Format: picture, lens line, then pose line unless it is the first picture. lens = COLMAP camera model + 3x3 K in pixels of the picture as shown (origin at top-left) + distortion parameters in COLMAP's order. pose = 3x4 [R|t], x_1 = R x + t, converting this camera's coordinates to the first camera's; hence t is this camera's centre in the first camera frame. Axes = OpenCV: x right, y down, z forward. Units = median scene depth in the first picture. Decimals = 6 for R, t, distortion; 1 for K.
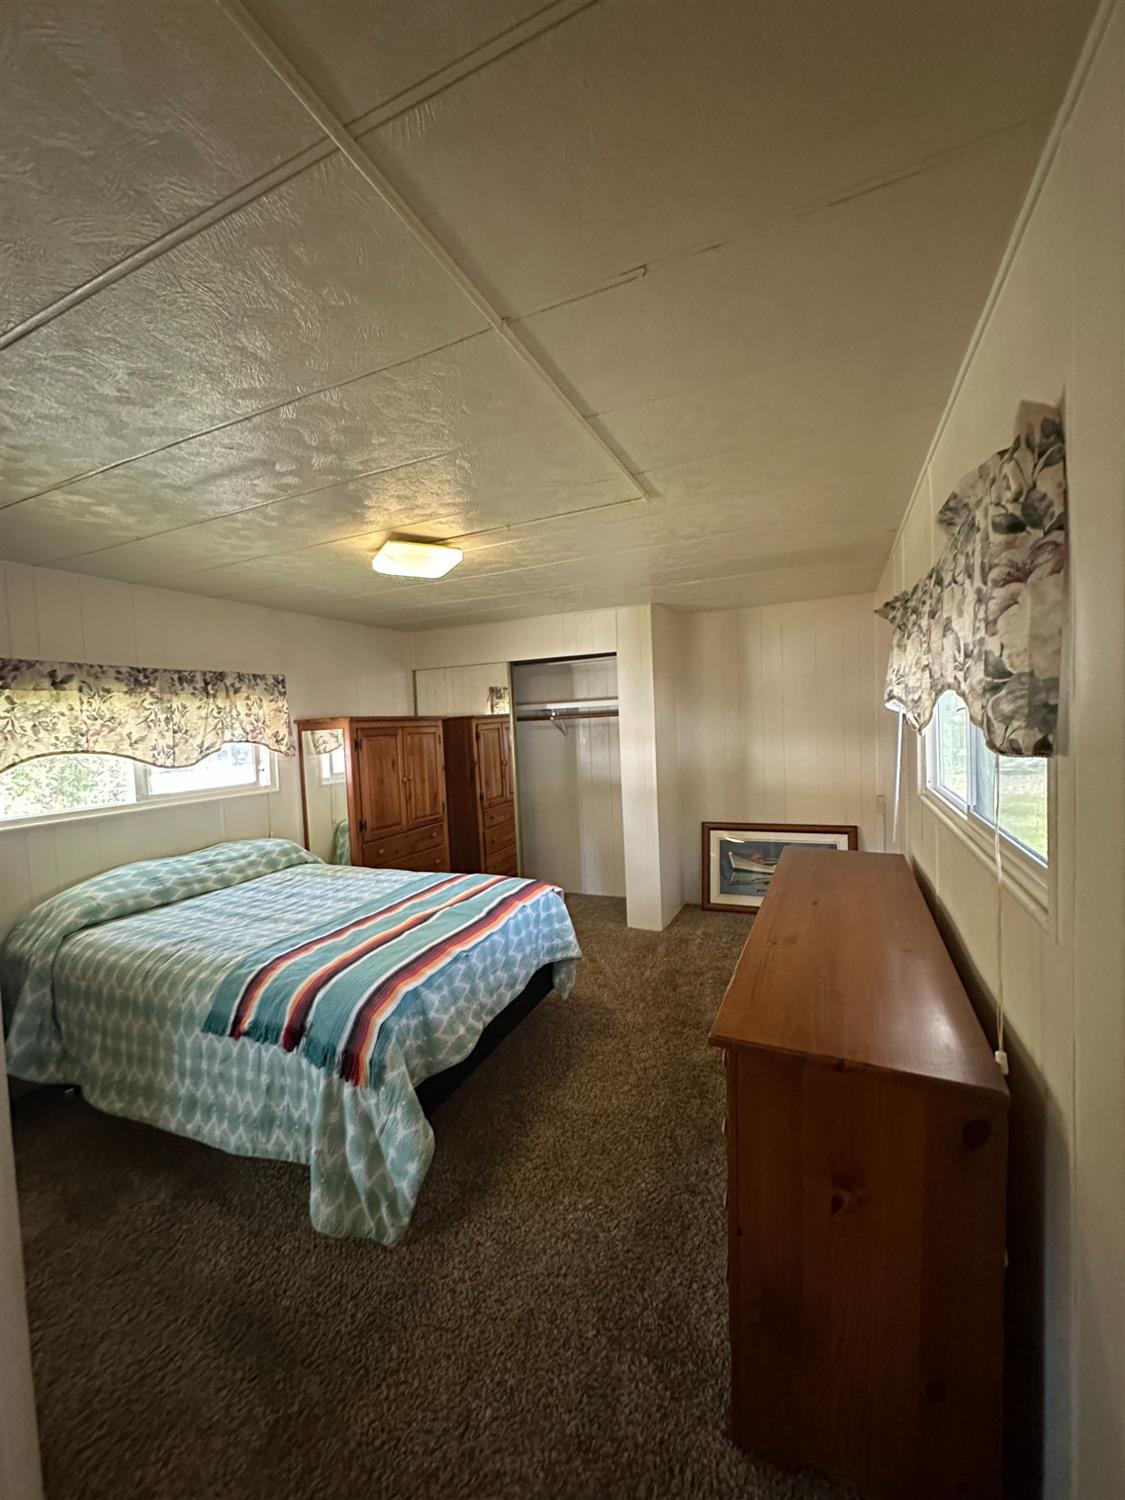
lens RADIAL K [[598.1, 0, 564.9], [0, 598.1, 750.2], [0, 0, 1]] dist [-0.001391, -0.000471]
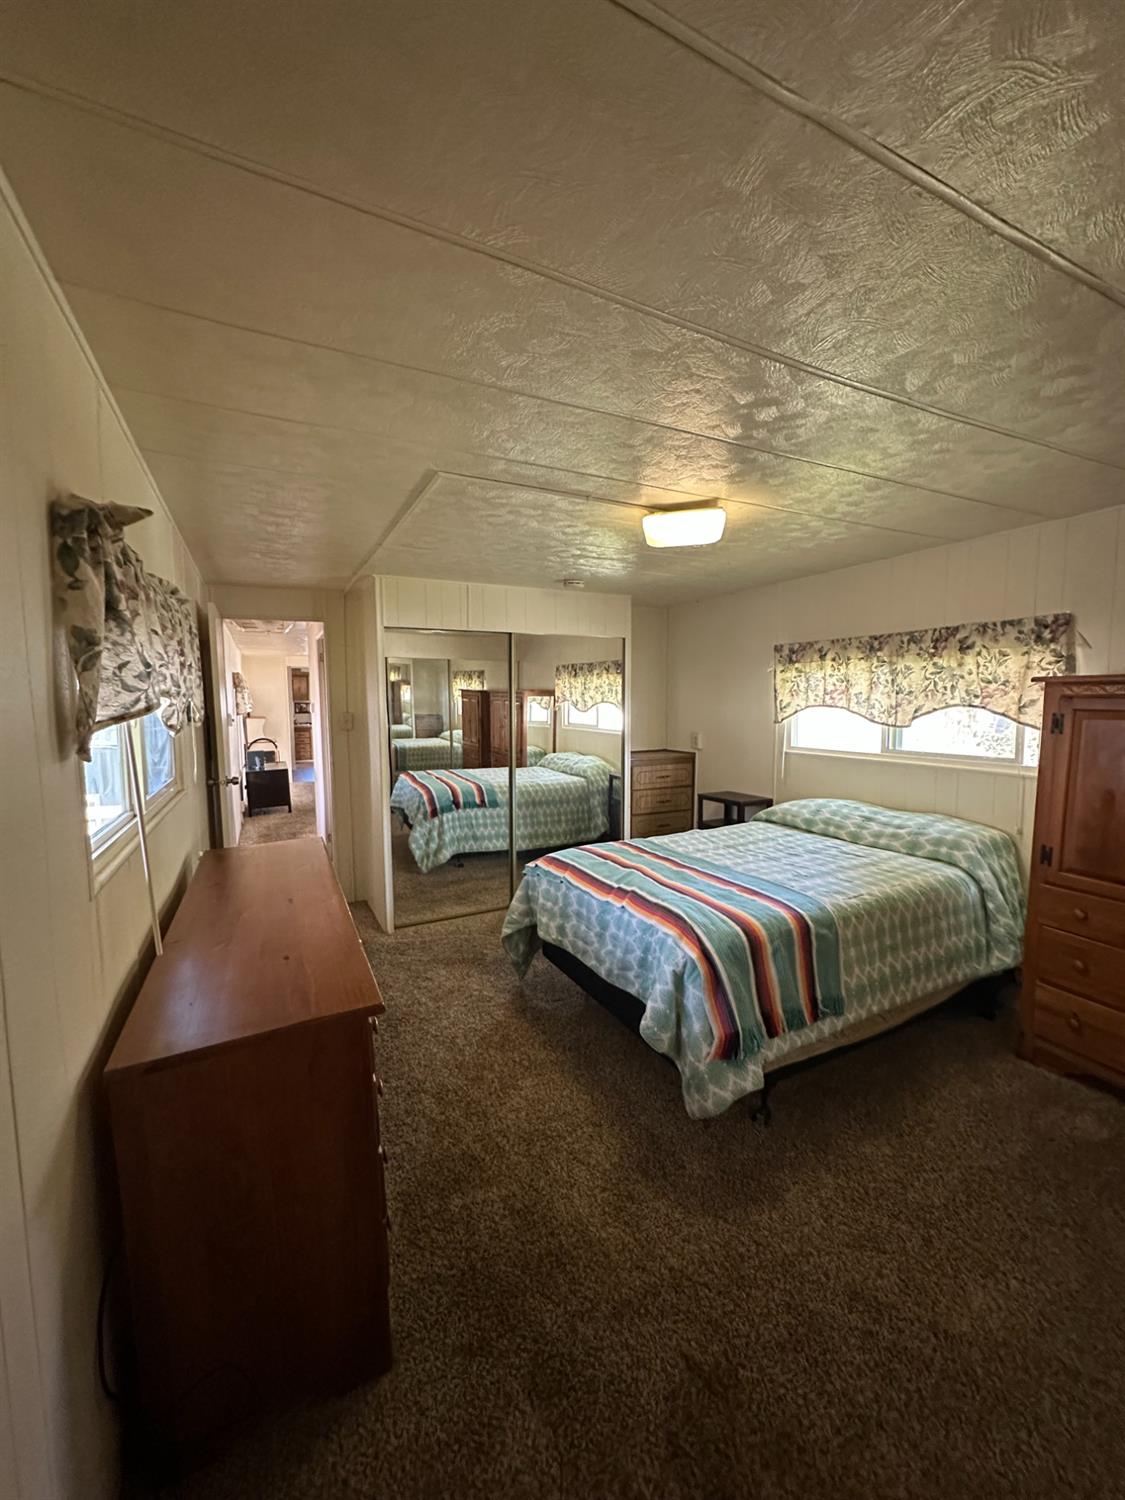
lens RADIAL K [[598.1, 0, 566.6], [0, 598.1, 754.9], [0, 0, 1]] dist [-0.001391, -0.000471]
pose [[-0.629789, 0.119683, -0.767491, 0.571160], [-0.004165, 0.987524, 0.157413, -0.092198], [0.776755, 0.102334, -0.621433, 1.303966]]
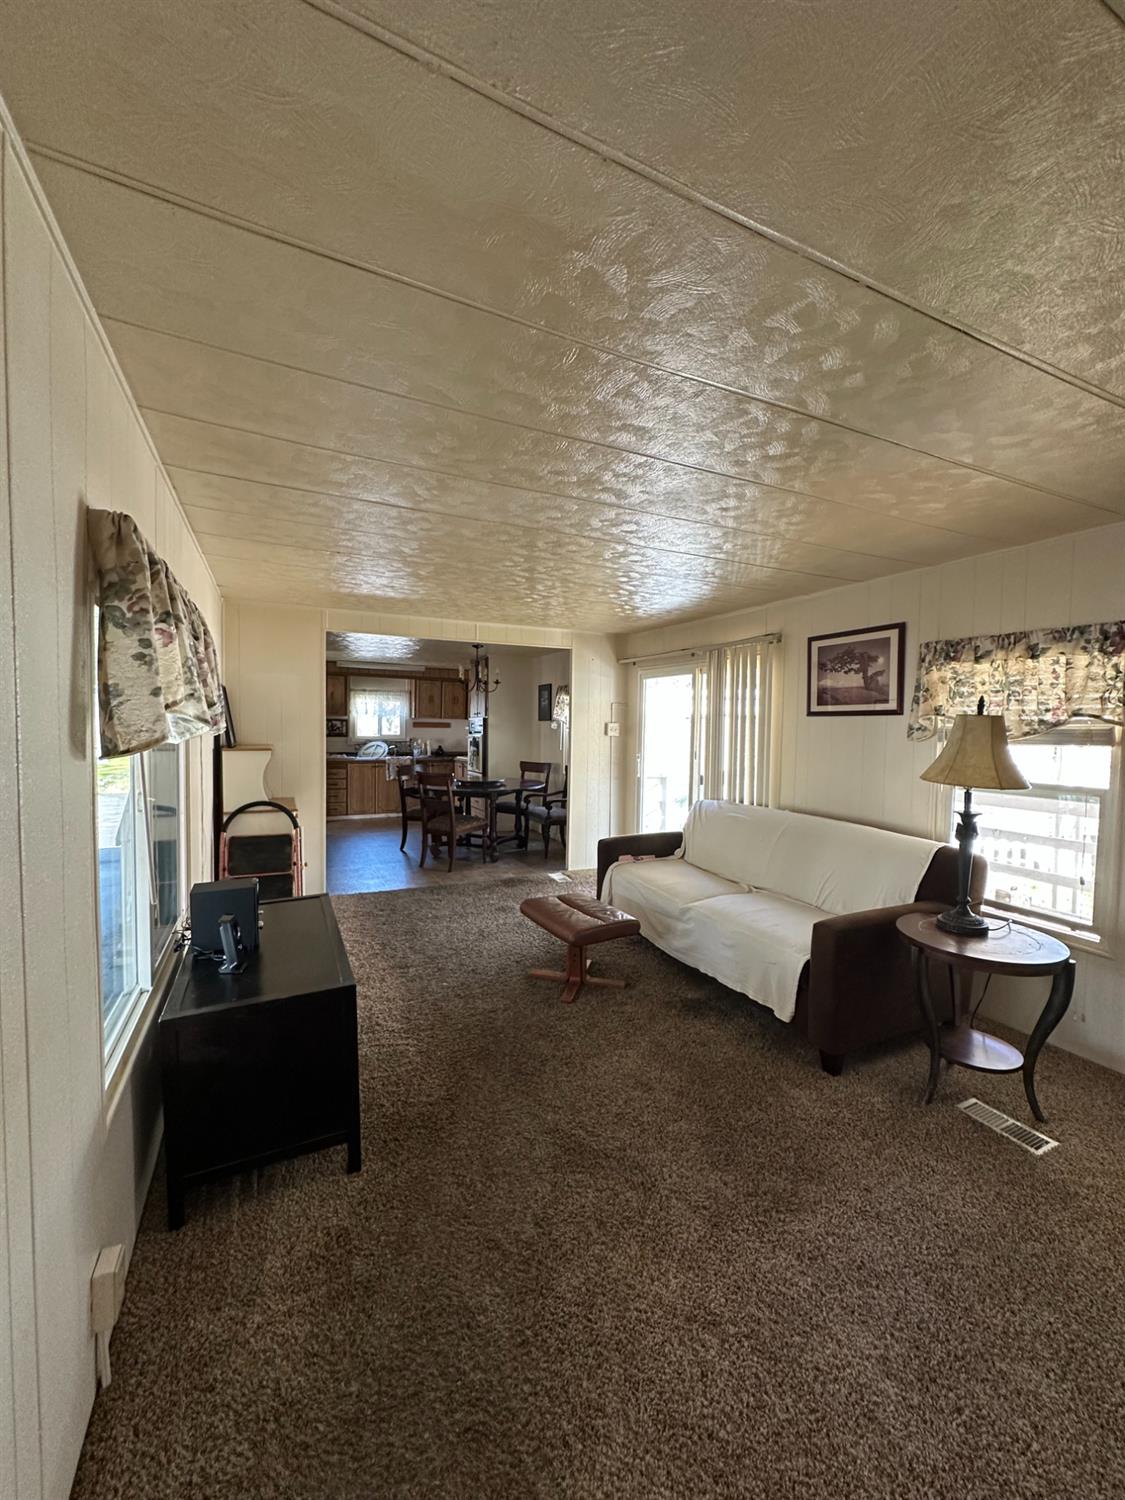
lens RADIAL K [[598.1, 0, 560.2], [0, 598.1, 751.3], [0, 0, 1]] dist [-0.001391, -0.000471]
pose [[-0.647508, 0.067960, -0.759023, 0.271510], [-0.024658, 0.993626, 0.110001, -0.036941], [0.761660, 0.089942, -0.641704, 0.642508]]
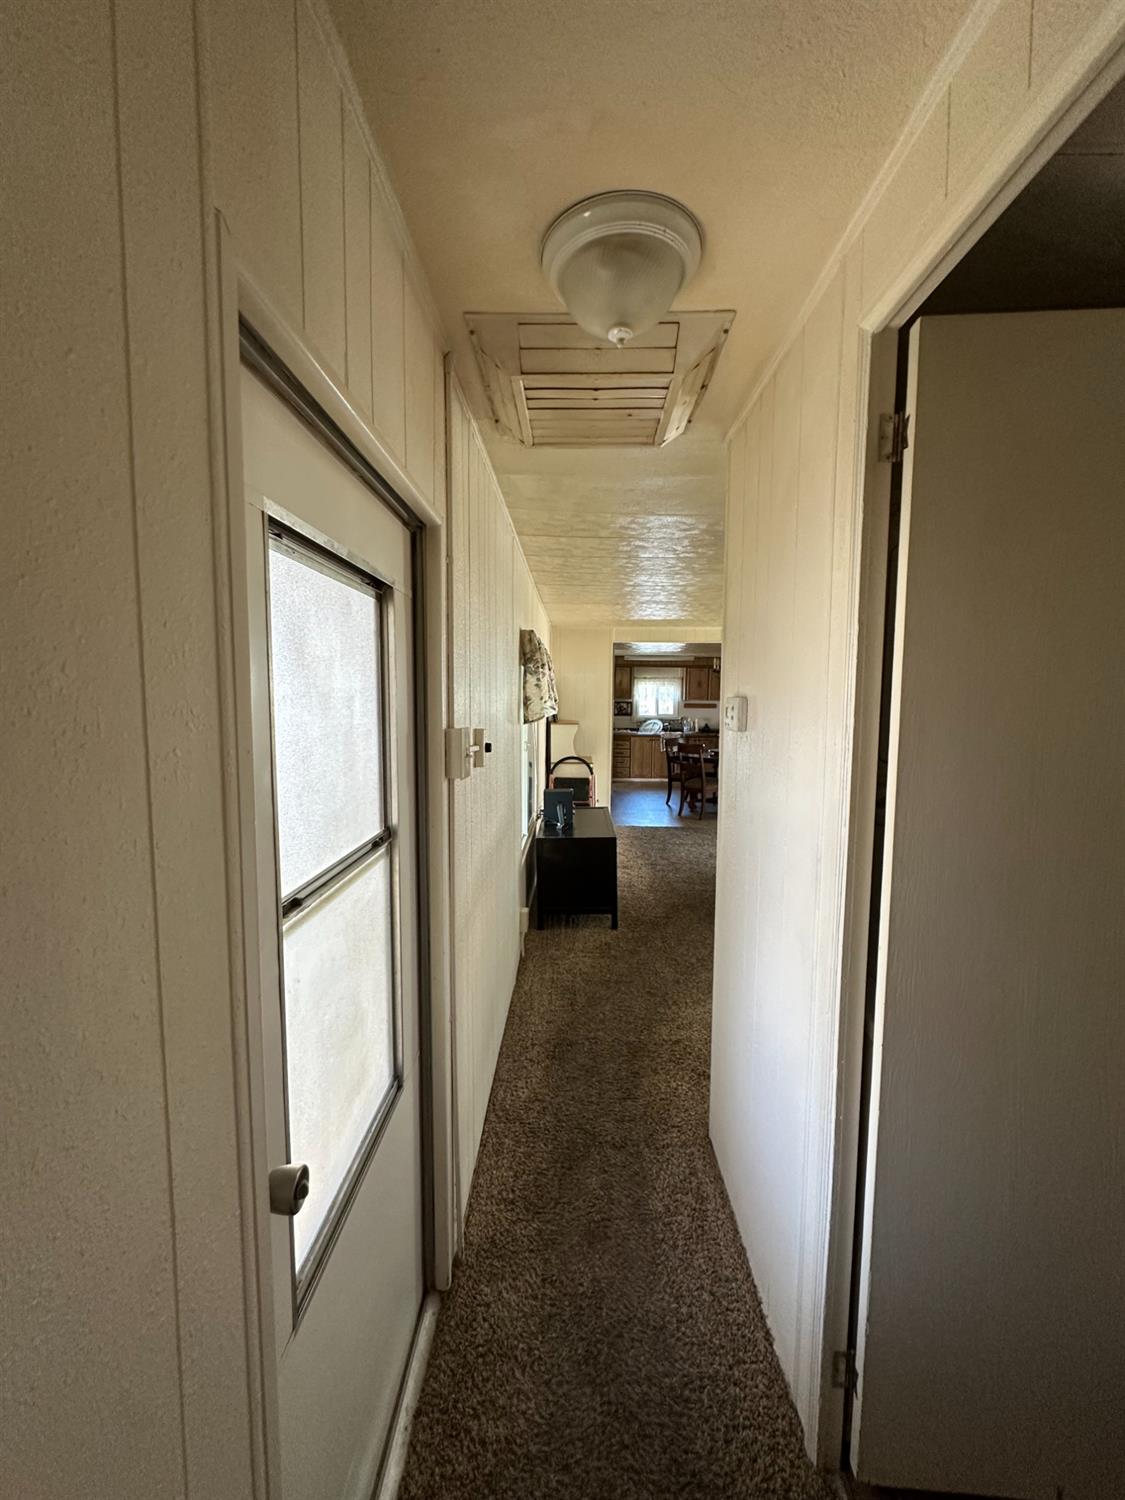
lens RADIAL K [[598.1, 0, 561.1], [0, 598.1, 747.9], [0, 0, 1]] dist [-0.001391, -0.000471]
pose [[-0.922562, 0.067752, -0.379854, 0.353694], [0.014414, 0.989827, 0.141541, -0.054375], [0.385580, 0.125105, -0.914154, 0.816839]]
